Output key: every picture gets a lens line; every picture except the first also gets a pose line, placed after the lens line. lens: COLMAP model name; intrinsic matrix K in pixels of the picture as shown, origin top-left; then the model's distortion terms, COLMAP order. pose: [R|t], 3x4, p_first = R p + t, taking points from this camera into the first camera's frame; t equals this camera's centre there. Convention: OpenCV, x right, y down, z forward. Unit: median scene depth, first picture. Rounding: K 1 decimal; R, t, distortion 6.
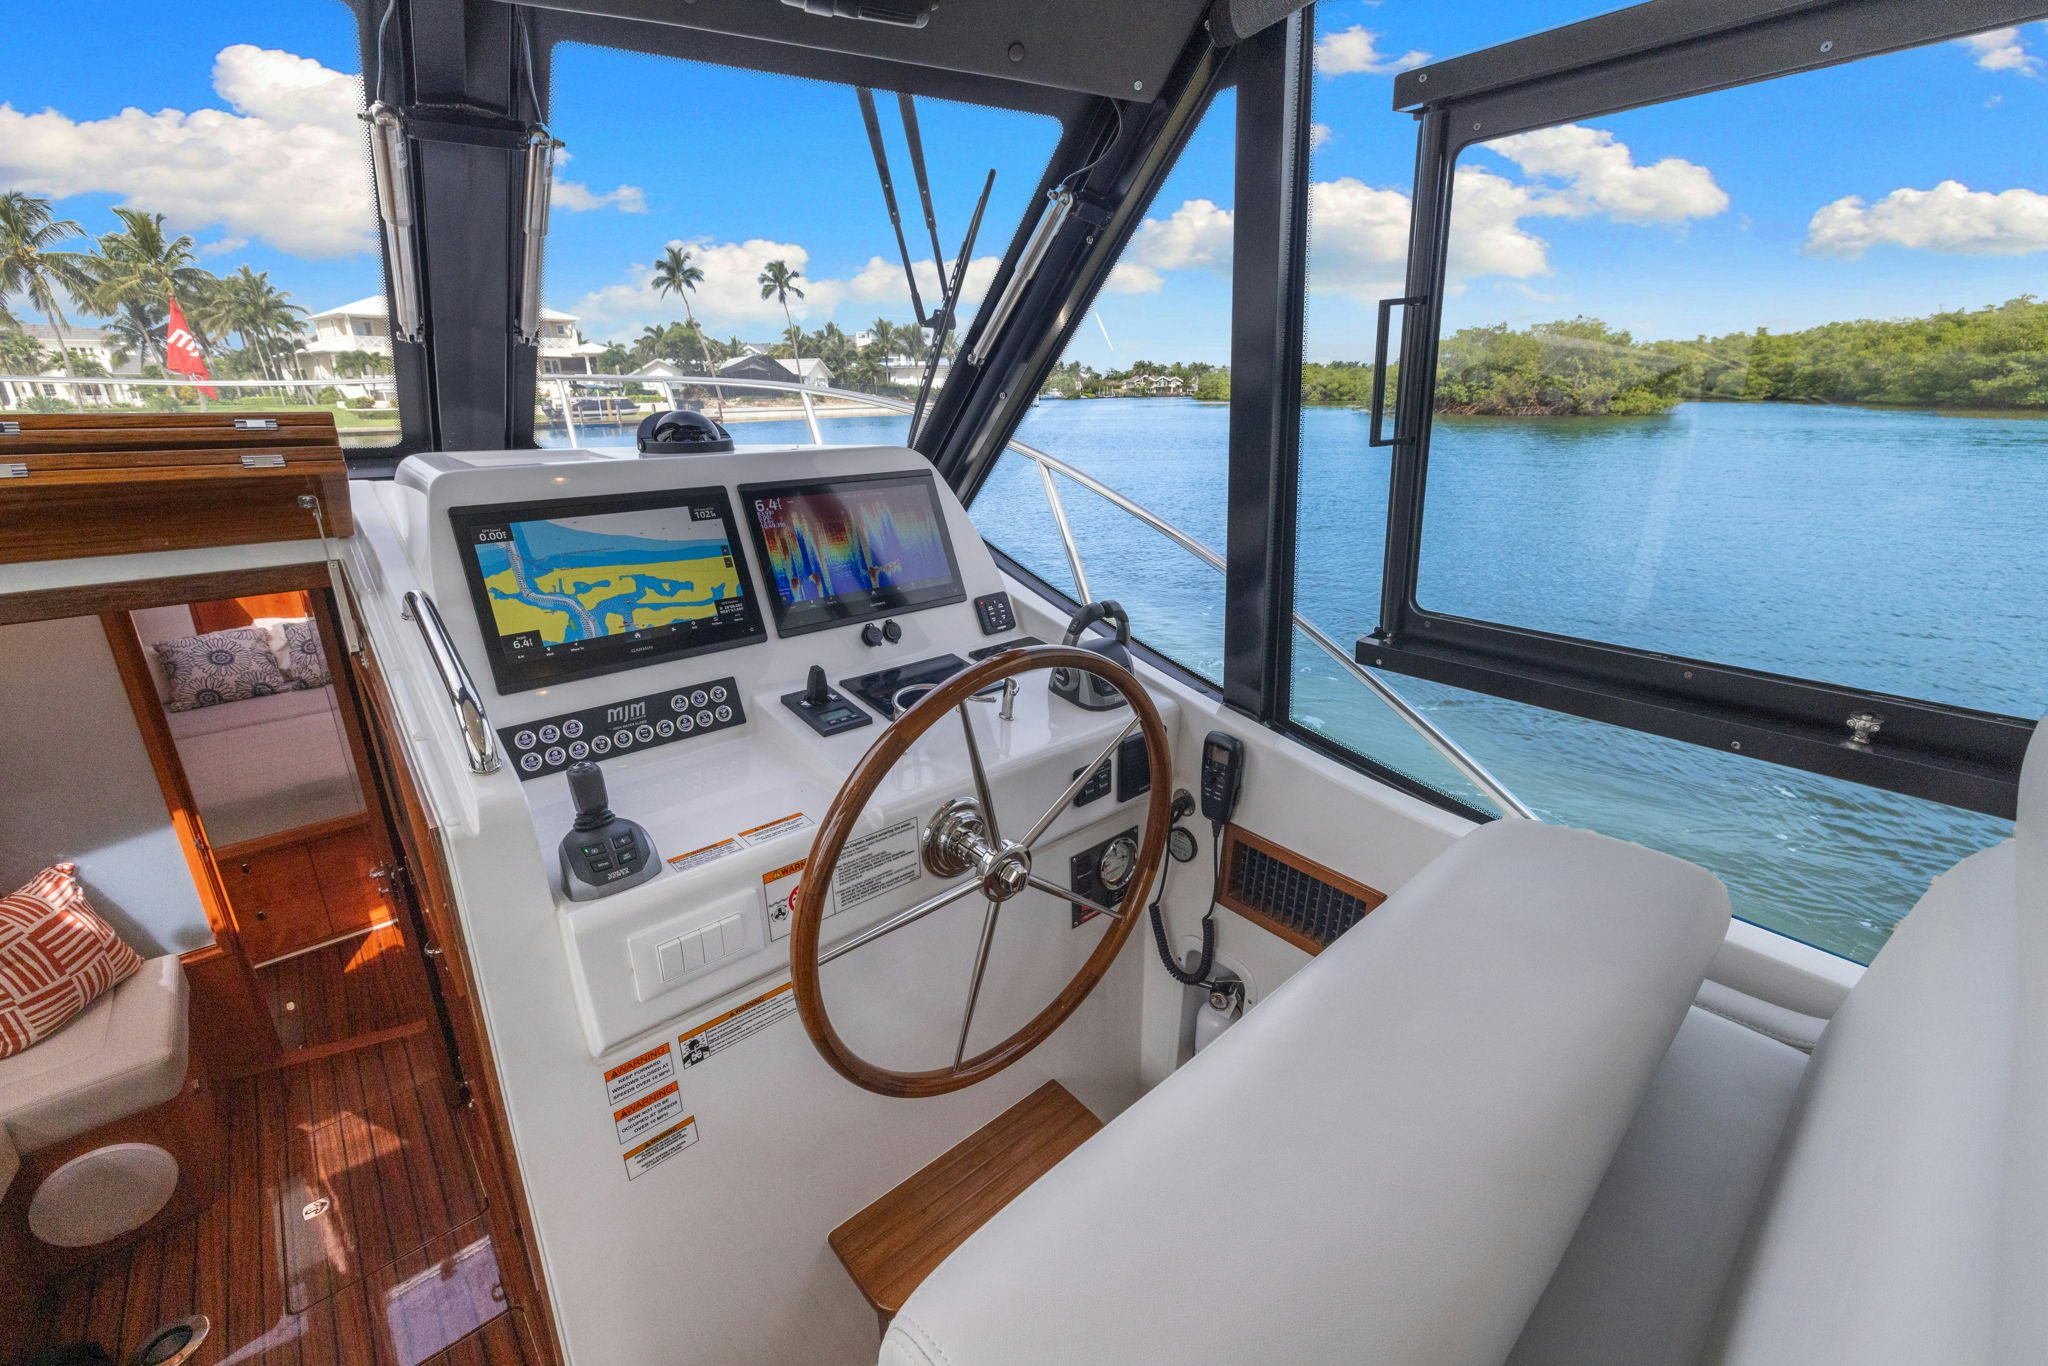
lens RADIAL K [[855.9, 0, 1031.3], [0, 855.9, 673.8], [0, 0, 1]] dist [-0.000060, 0.000261]
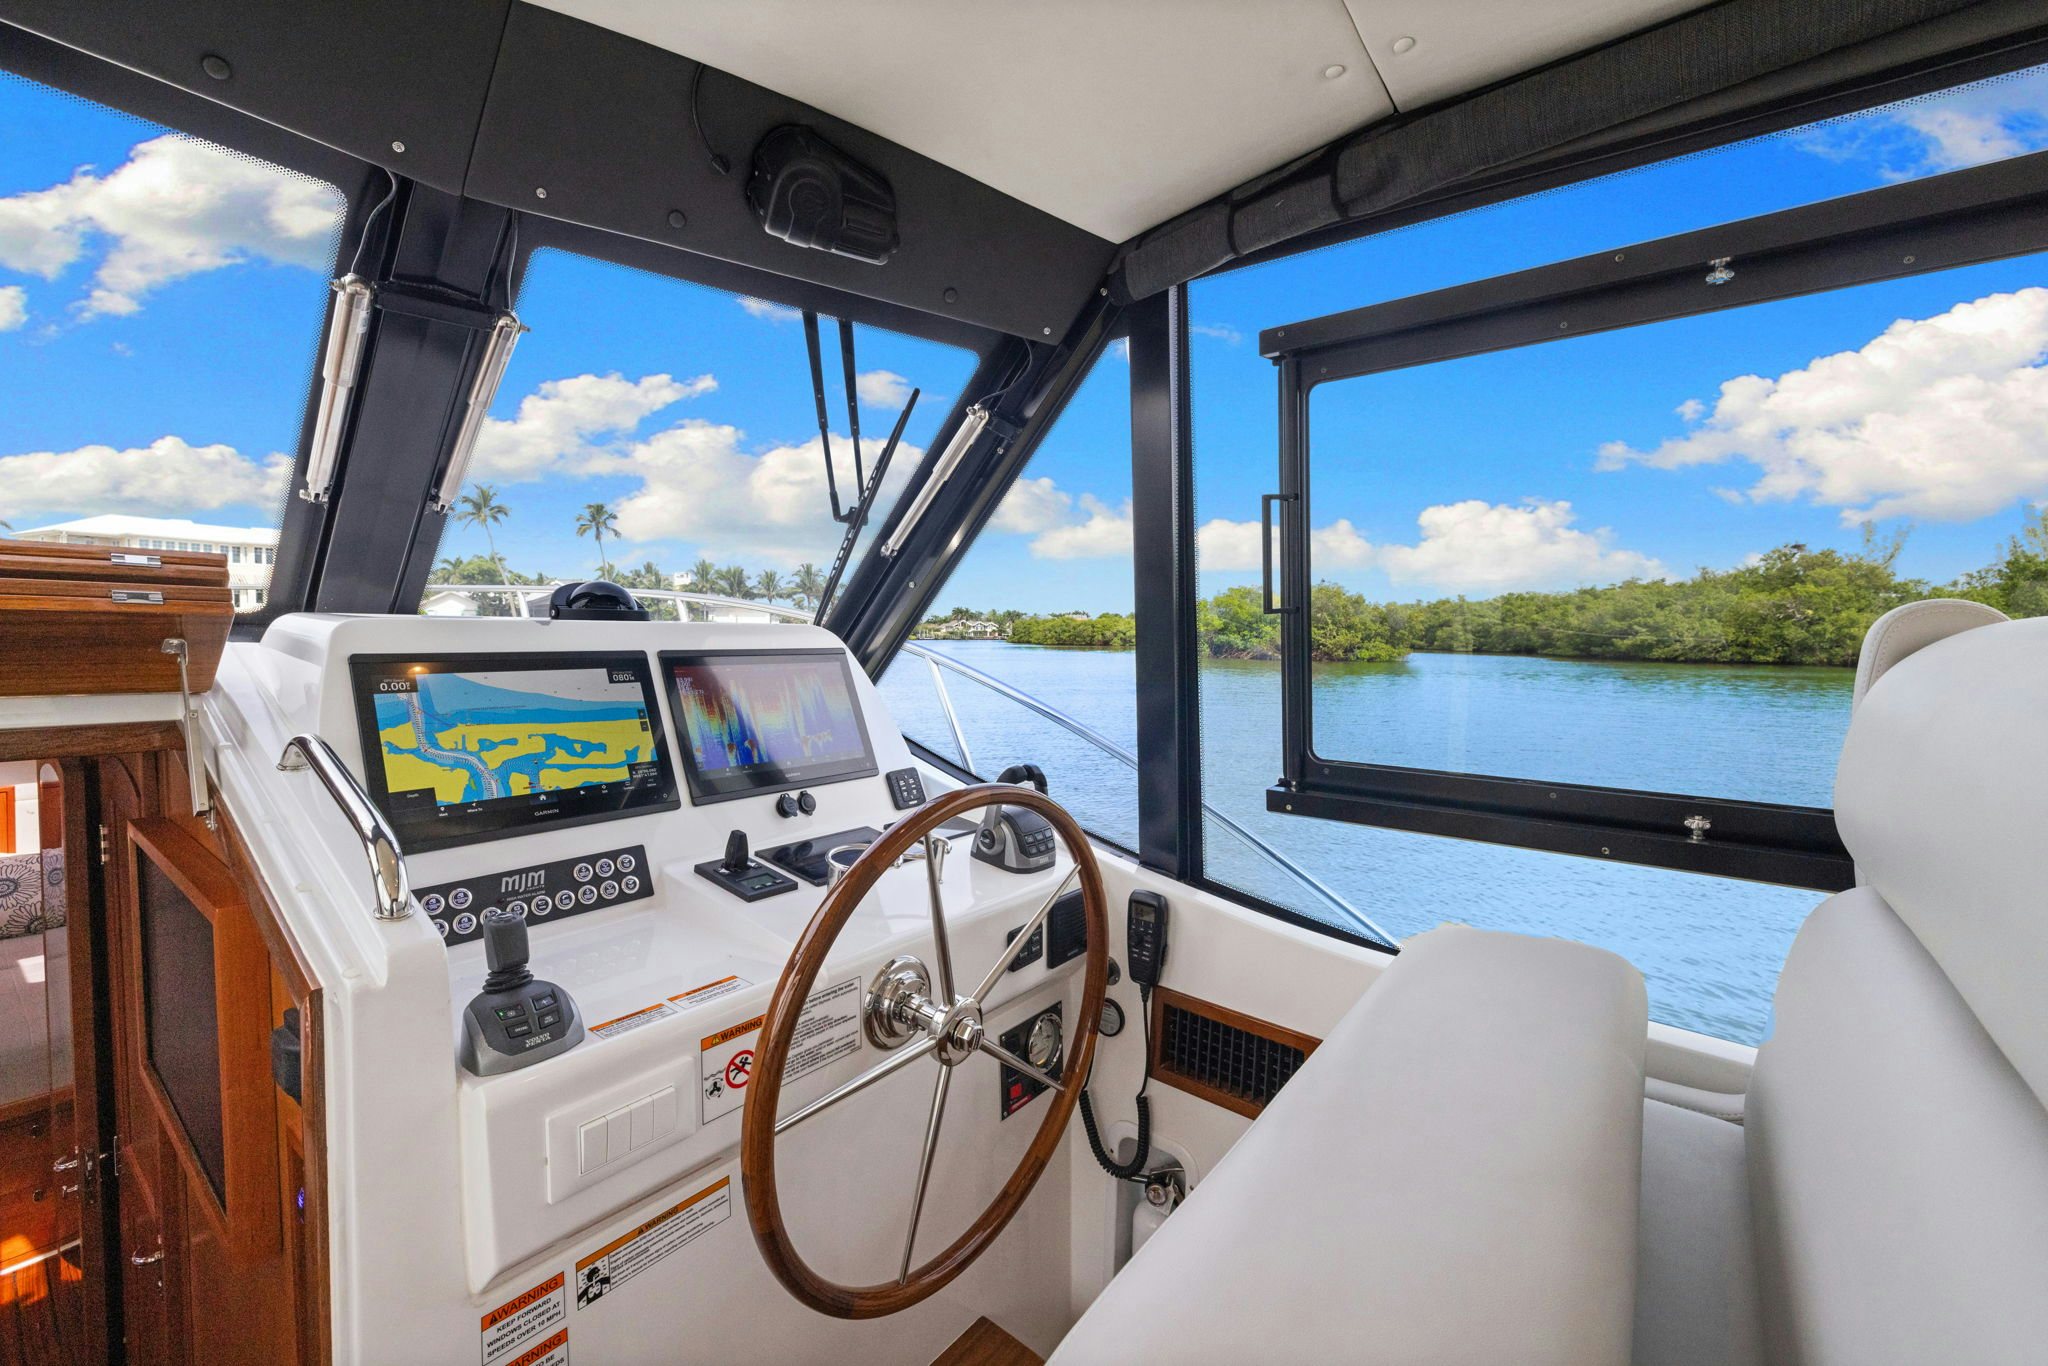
lens RADIAL K [[855.9, 0, 1031.3], [0, 855.9, 673.8], [0, 0, 1]] dist [-0.000060, 0.000261]
pose [[0.982179, 0.007417, 0.187803, -0.108868], [0.043142, 0.963643, -0.263688, 0.087543], [-0.182931, 0.267091, 0.946150, -0.008250]]
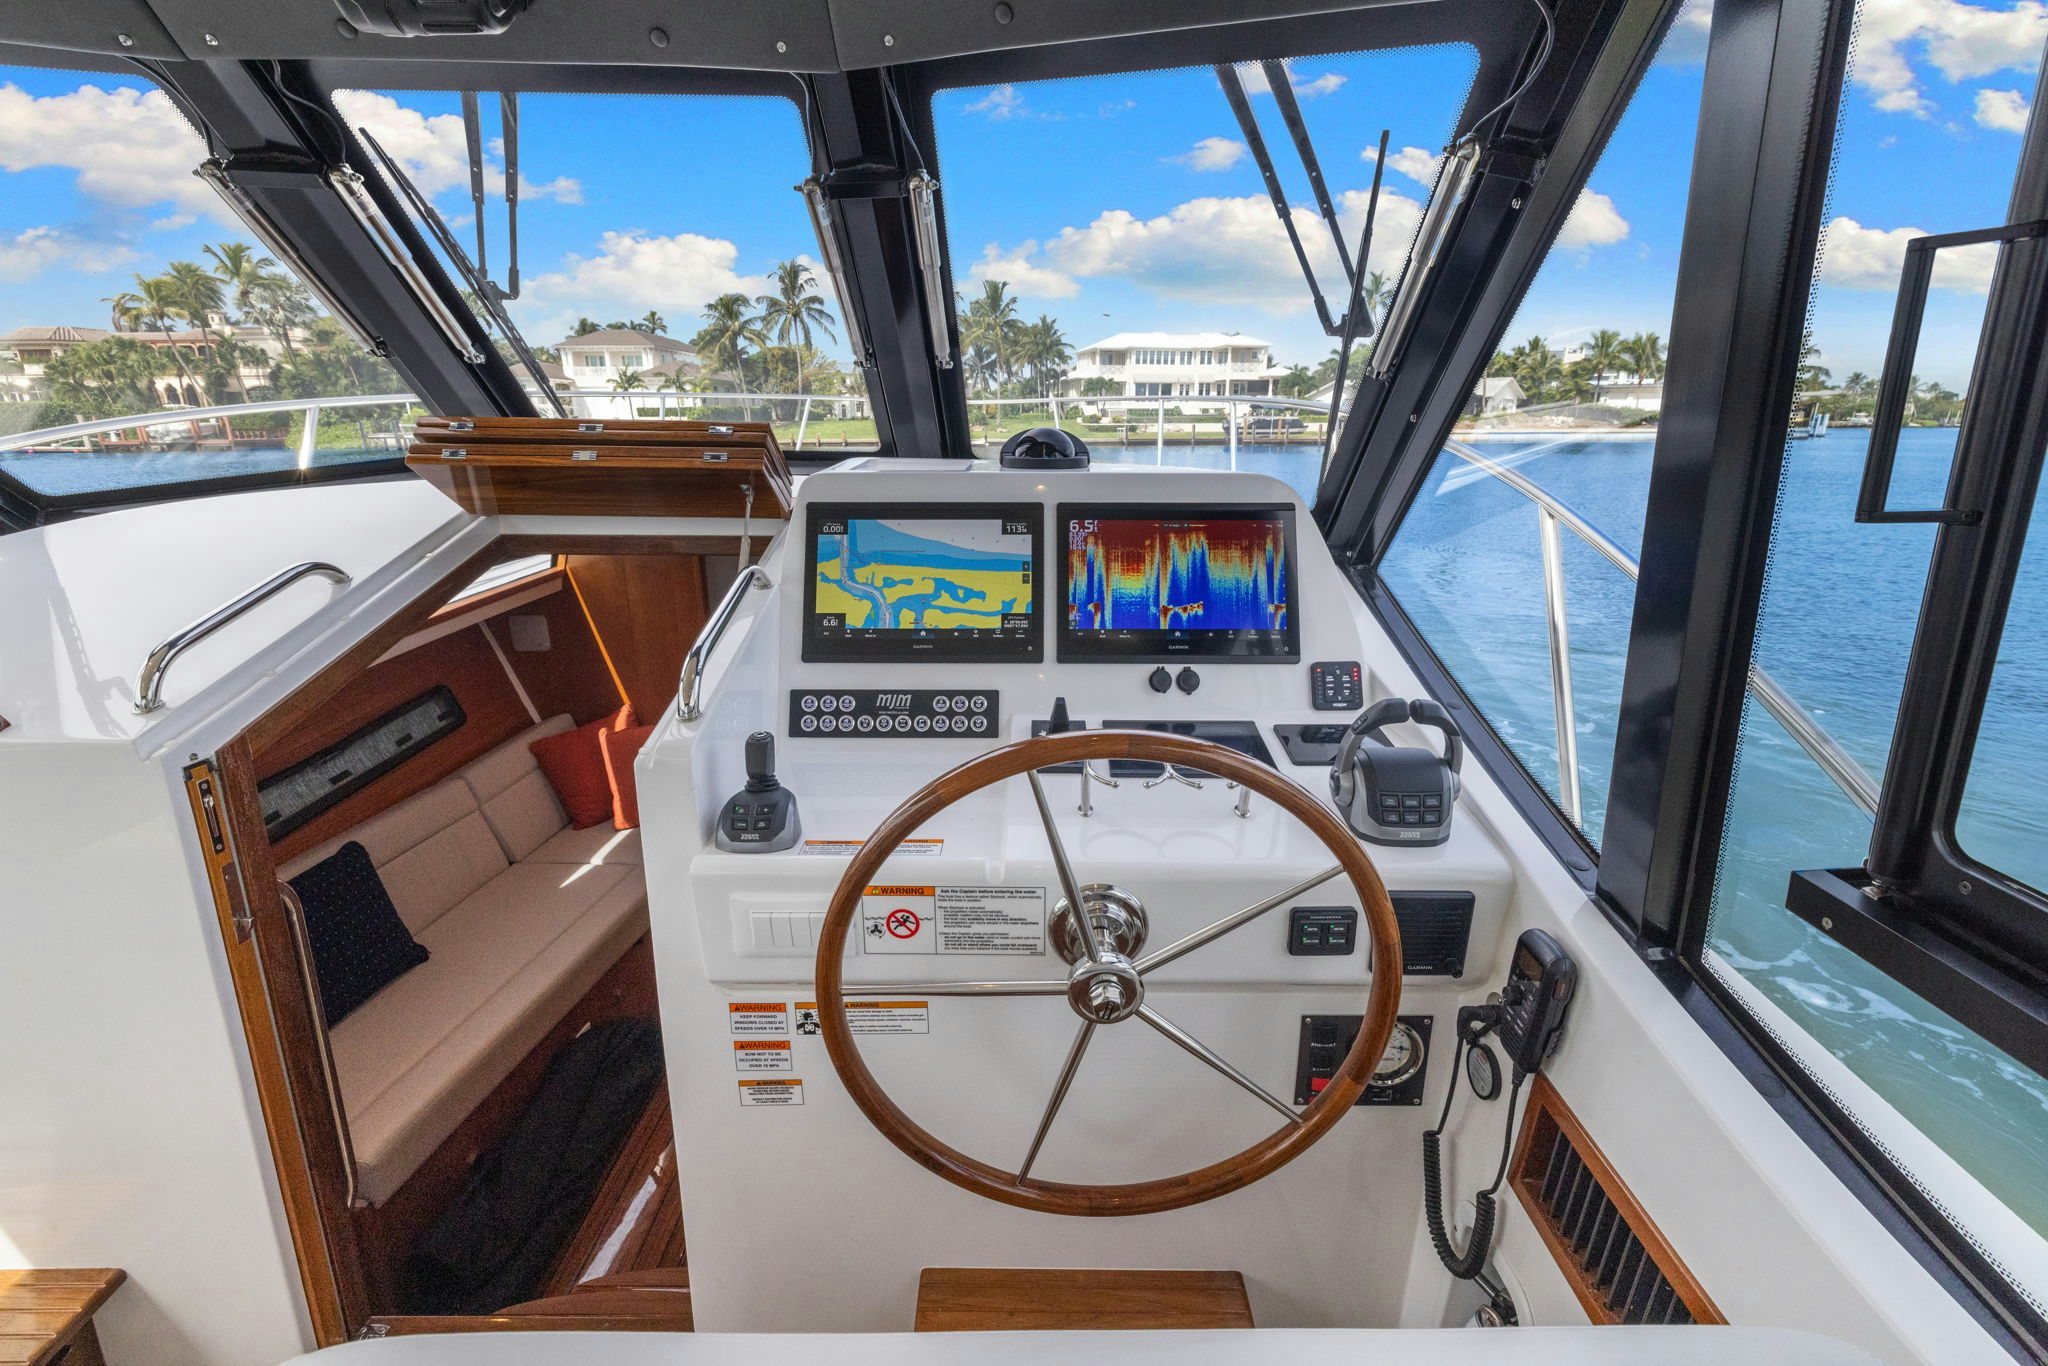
lens RADIAL K [[860.4, 0, 1033.0], [0, 860.4, 675.6], [0, 0, 1]] dist [-0.000173, 0.000215]
pose [[0.746212, 0.203555, -0.633825, 0.318550], [-0.217285, 0.974435, 0.057130, -0.079823], [0.629250, 0.095089, 0.771364, 0.242938]]
